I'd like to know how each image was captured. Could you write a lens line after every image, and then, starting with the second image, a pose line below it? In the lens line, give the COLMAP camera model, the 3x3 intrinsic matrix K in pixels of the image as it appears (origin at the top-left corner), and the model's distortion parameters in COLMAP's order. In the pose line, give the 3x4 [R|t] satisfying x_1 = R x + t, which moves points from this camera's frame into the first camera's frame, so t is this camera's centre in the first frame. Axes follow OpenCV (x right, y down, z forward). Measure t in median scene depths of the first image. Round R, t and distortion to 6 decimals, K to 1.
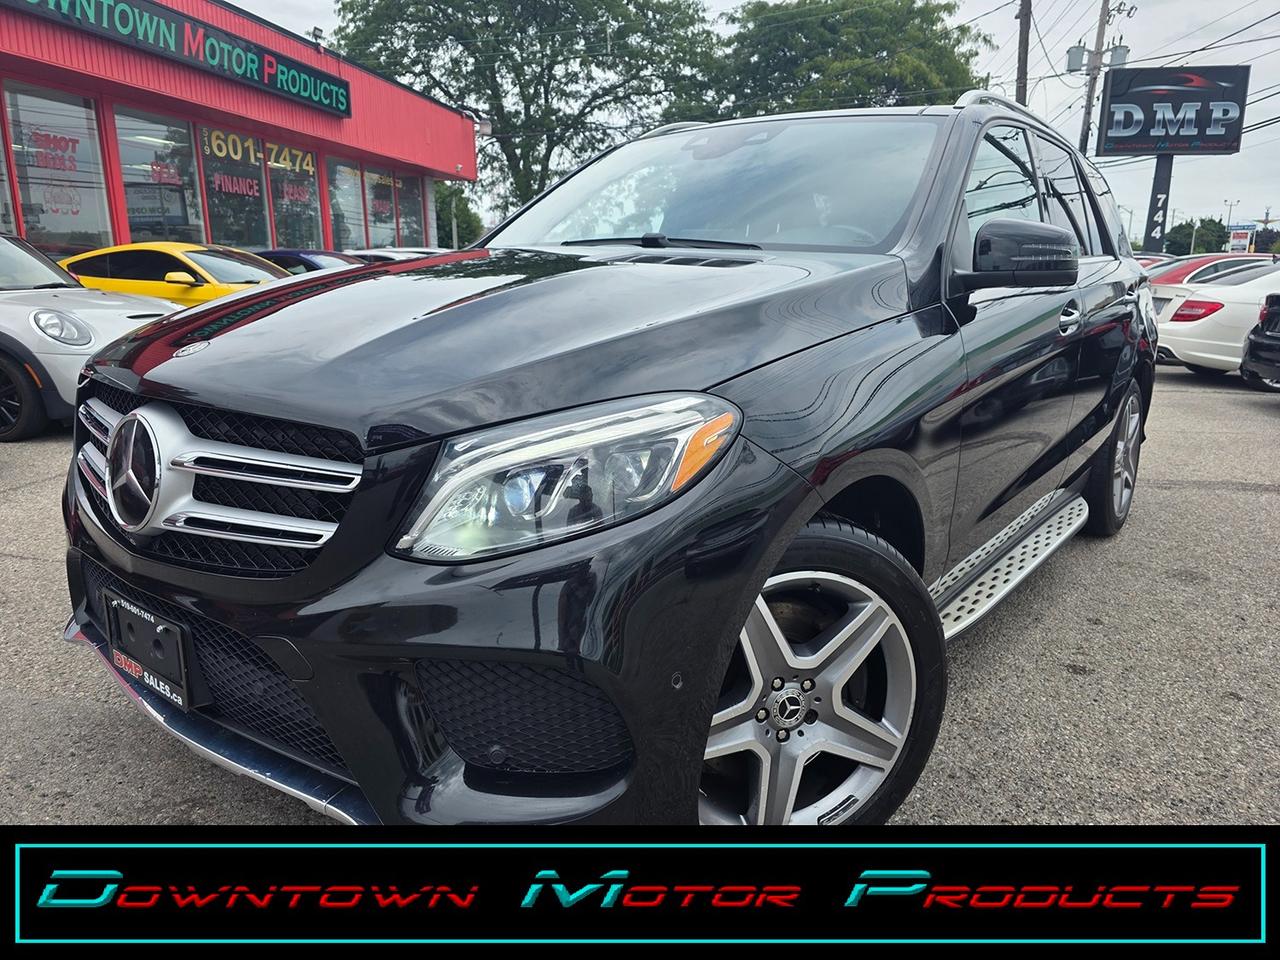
lens RADIAL K [[874.8, 0, 636.7], [0, 874.8, 489.5], [0, 0, 1]] dist [0.037229, -0.041141]
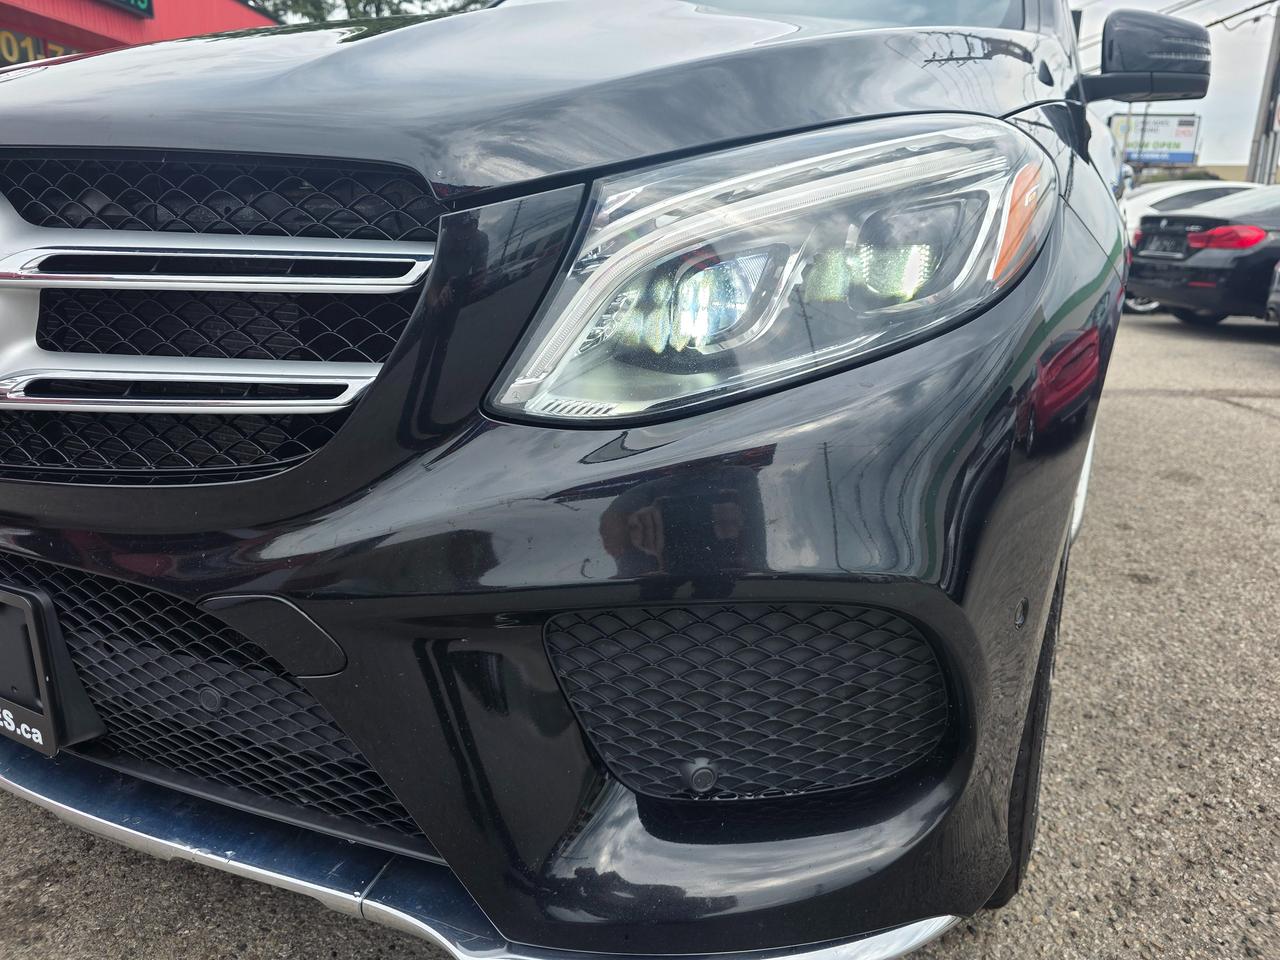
lens RADIAL K [[874.8, 0, 660.0], [0, 874.8, 473.3], [0, 0, 1]] dist [0.037229, -0.041141]
pose [[0.979477, -0.052549, 0.194585, -0.252597], [0.046670, 0.998308, 0.034680, 0.083197], [-0.196078, -0.024887, 0.980272, 0.422548]]
